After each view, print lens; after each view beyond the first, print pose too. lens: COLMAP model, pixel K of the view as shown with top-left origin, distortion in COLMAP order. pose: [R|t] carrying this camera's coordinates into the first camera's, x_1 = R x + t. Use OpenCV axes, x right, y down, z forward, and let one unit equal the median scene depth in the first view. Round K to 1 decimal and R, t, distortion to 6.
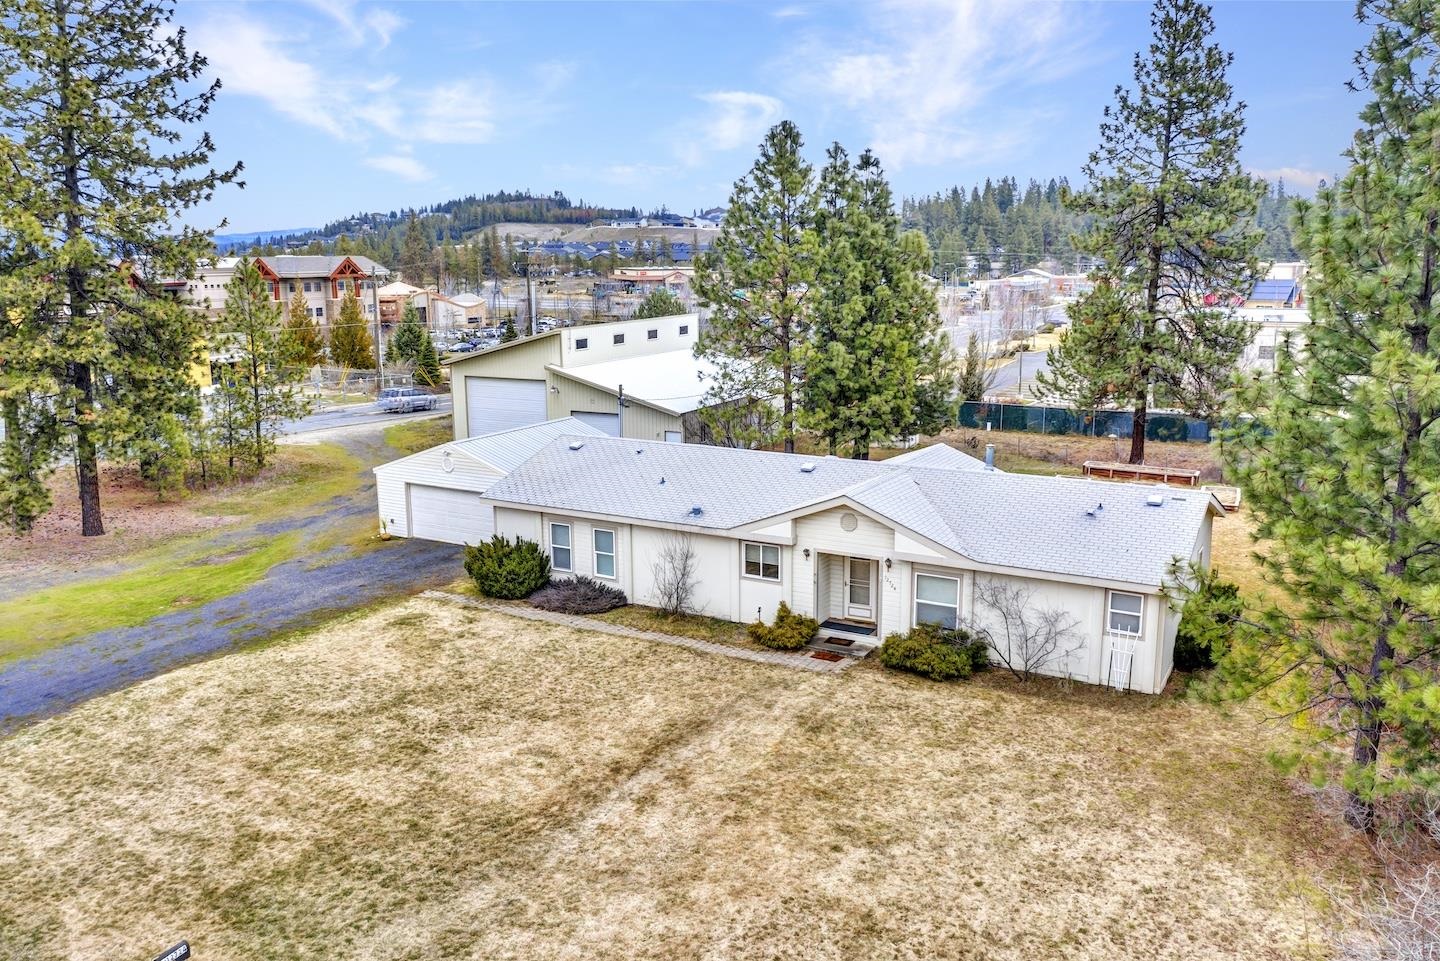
lens RADIAL K [[1145.8, 0, 713.4], [0, 1145.8, 477.3], [0, 0, 1]] dist [-0.006371, -0.006980]
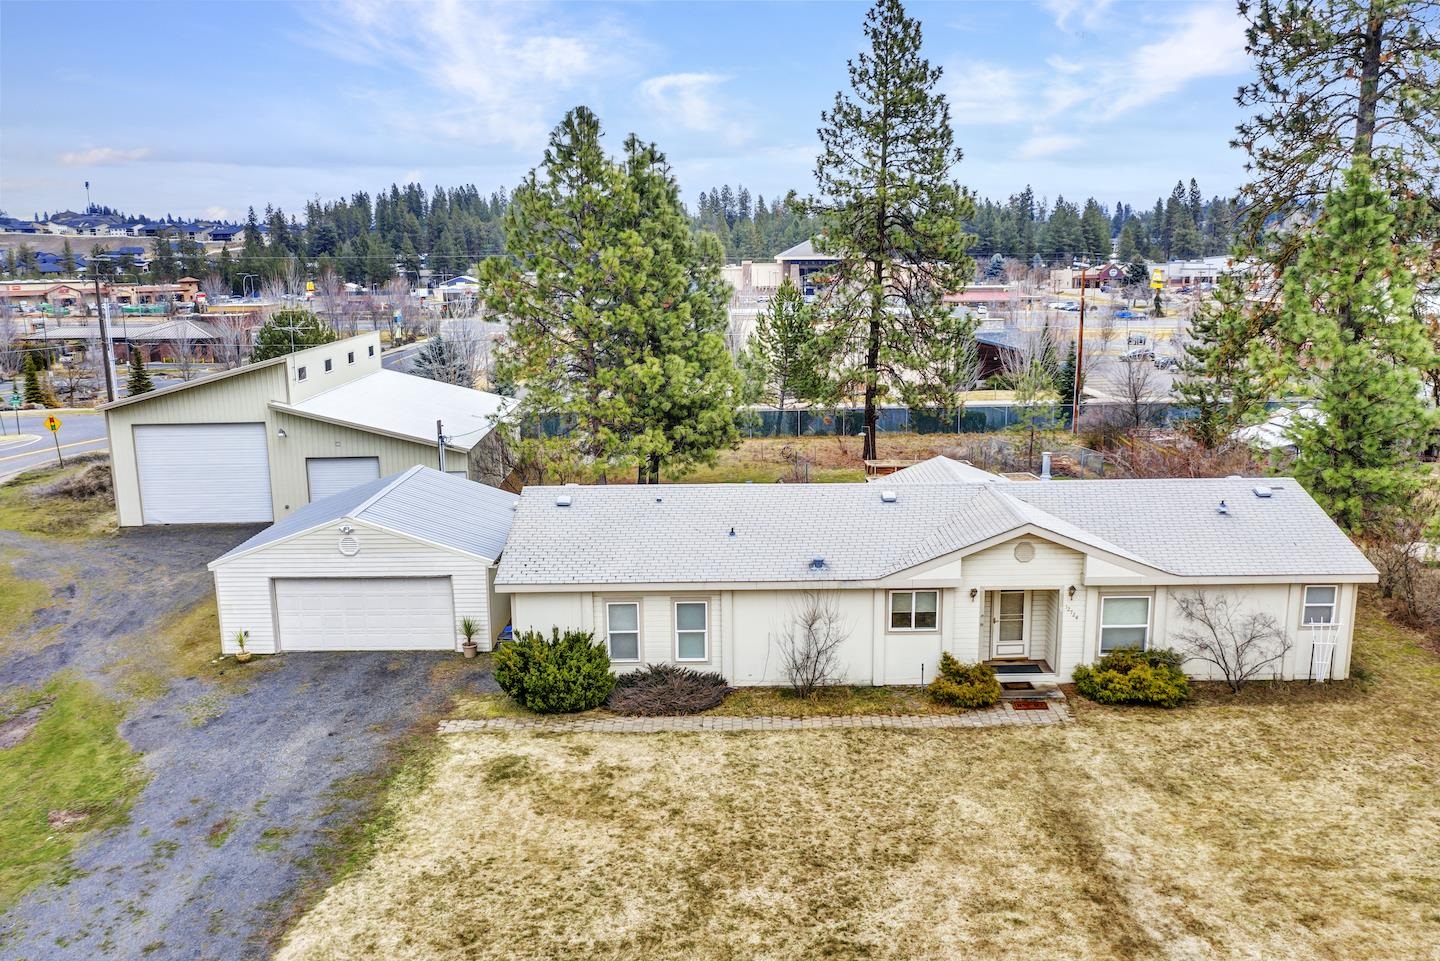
lens RADIAL K [[1145.8, 0, 723.3], [0, 1145.8, 481.1], [0, 0, 1]] dist [-0.006371, -0.006980]
pose [[0.865880, -0.100869, 0.489977, -0.497038], [0.102451, 0.994456, 0.023673, -0.058884], [-0.489649, 0.029701, 0.871414, 0.317353]]
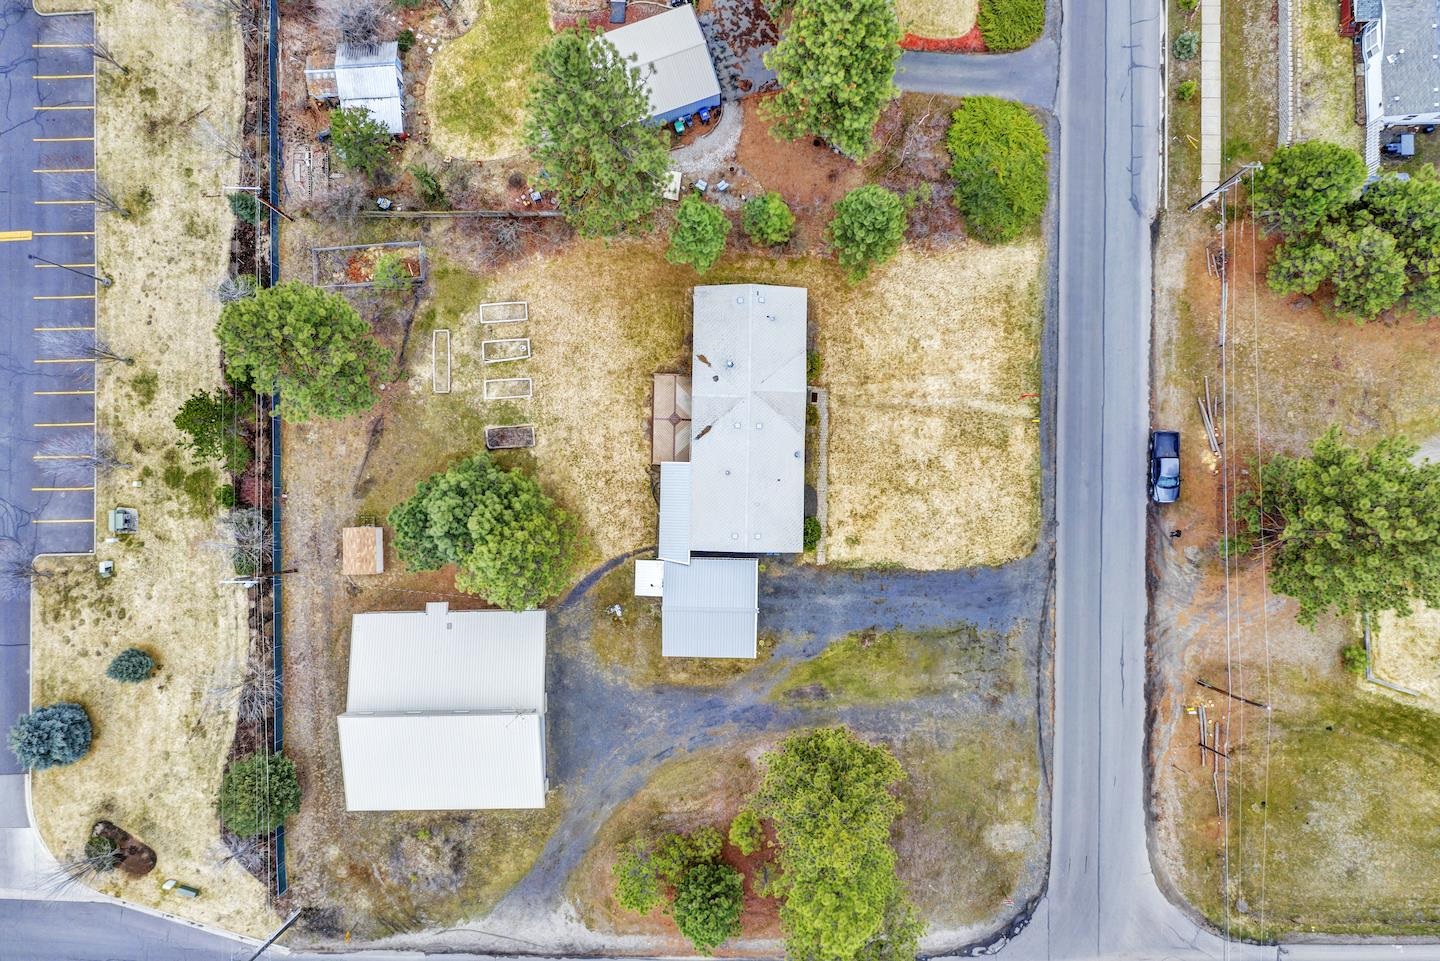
lens RADIAL K [[1145.8, 0, 721.0], [0, 1145.8, 478.0], [0, 0, 1]] dist [-0.006371, -0.006980]
pose [[-0.487943, -0.872174, 0.034983, -0.073331], [0.197747, -0.071418, 0.977648, -2.790696], [-0.850181, 0.483954, 0.207318, 0.637046]]
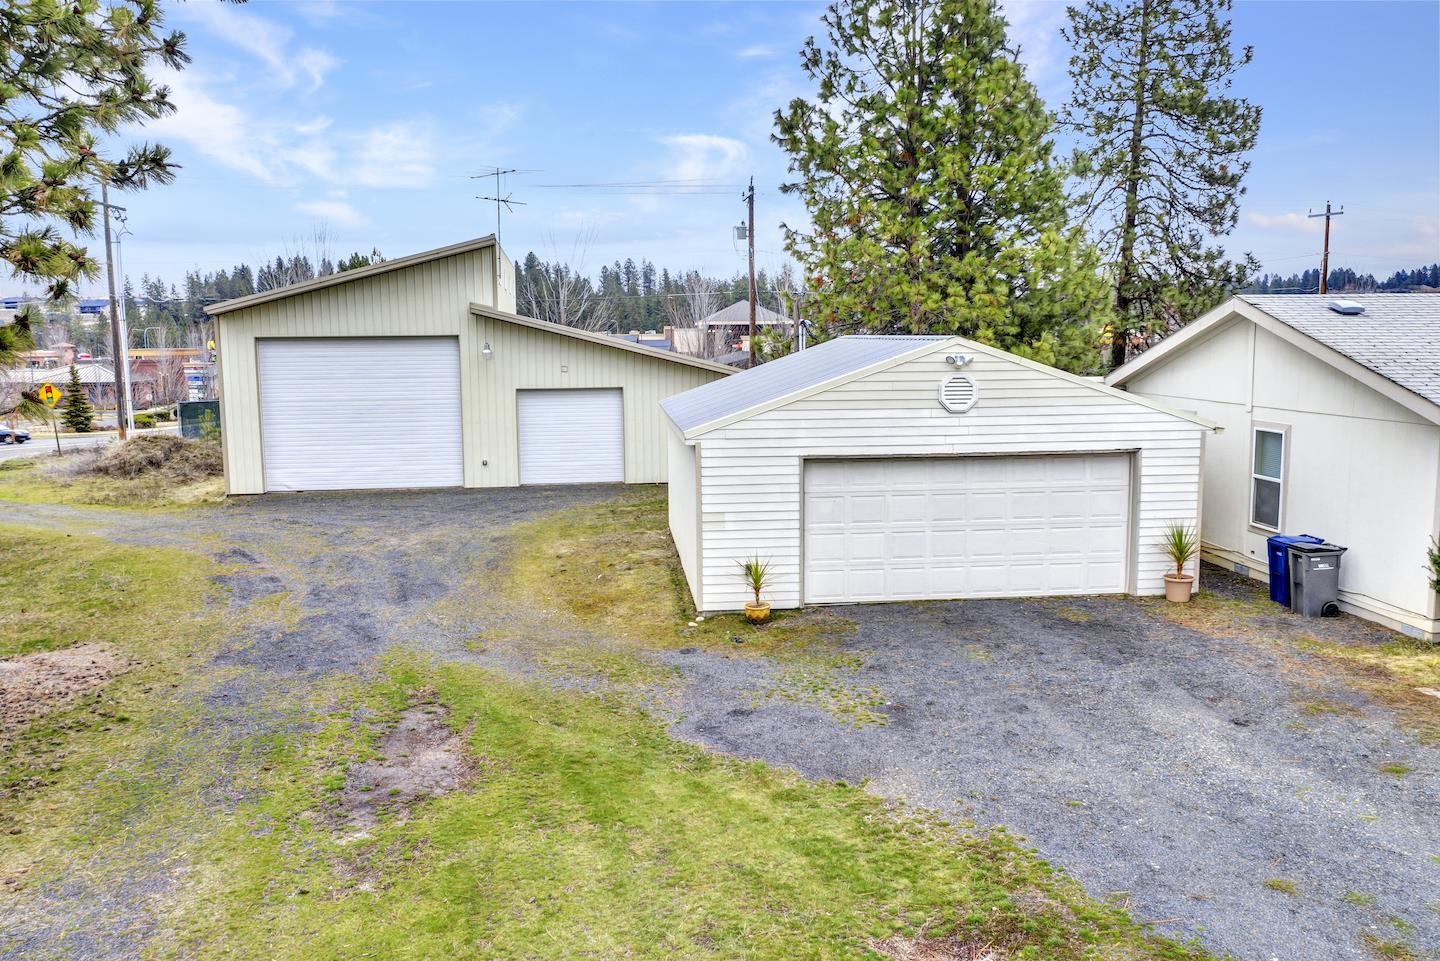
lens RADIAL K [[1145.8, 0, 723.6], [0, 1145.8, 472.9], [0, 0, 1]] dist [-0.006371, -0.006980]
pose [[0.806740, -0.069984, 0.586748, -0.686926], [0.118795, 0.991897, -0.045028, 0.031282], [-0.578842, 0.106029, 0.808517, 0.966402]]
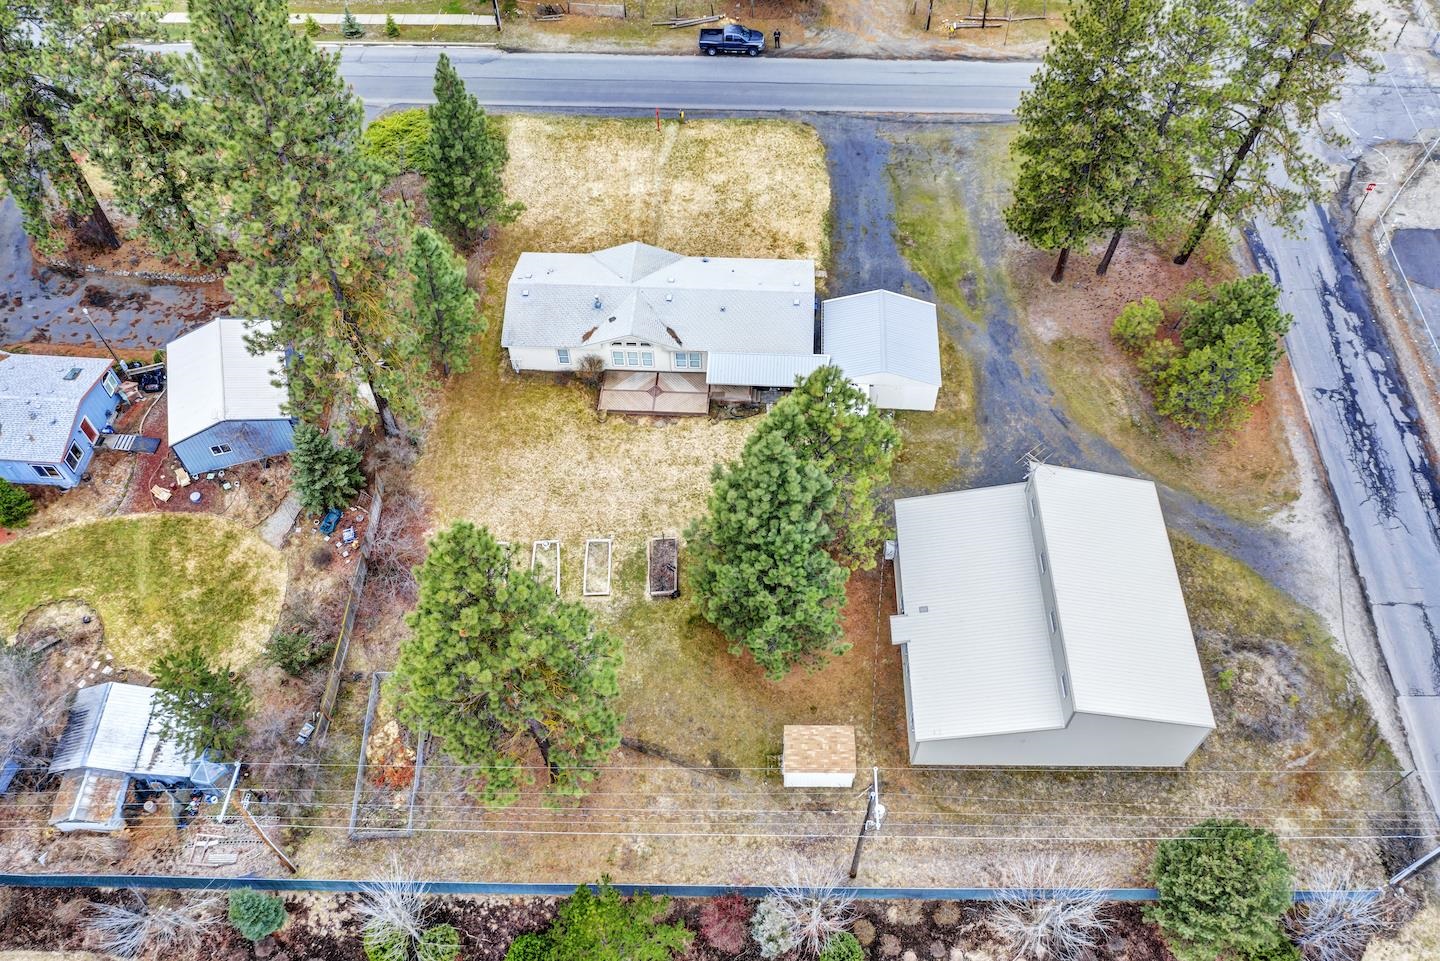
lens RADIAL K [[1145.8, 0, 720.2], [0, 1145.8, 474.6], [0, 0, 1]] dist [-0.006371, -0.006980]
pose [[-0.890201, 0.376520, -0.256464, 0.791539], [-0.075530, 0.433183, 0.898136, -2.058999], [0.449262, 0.818892, -0.357181, 2.359319]]
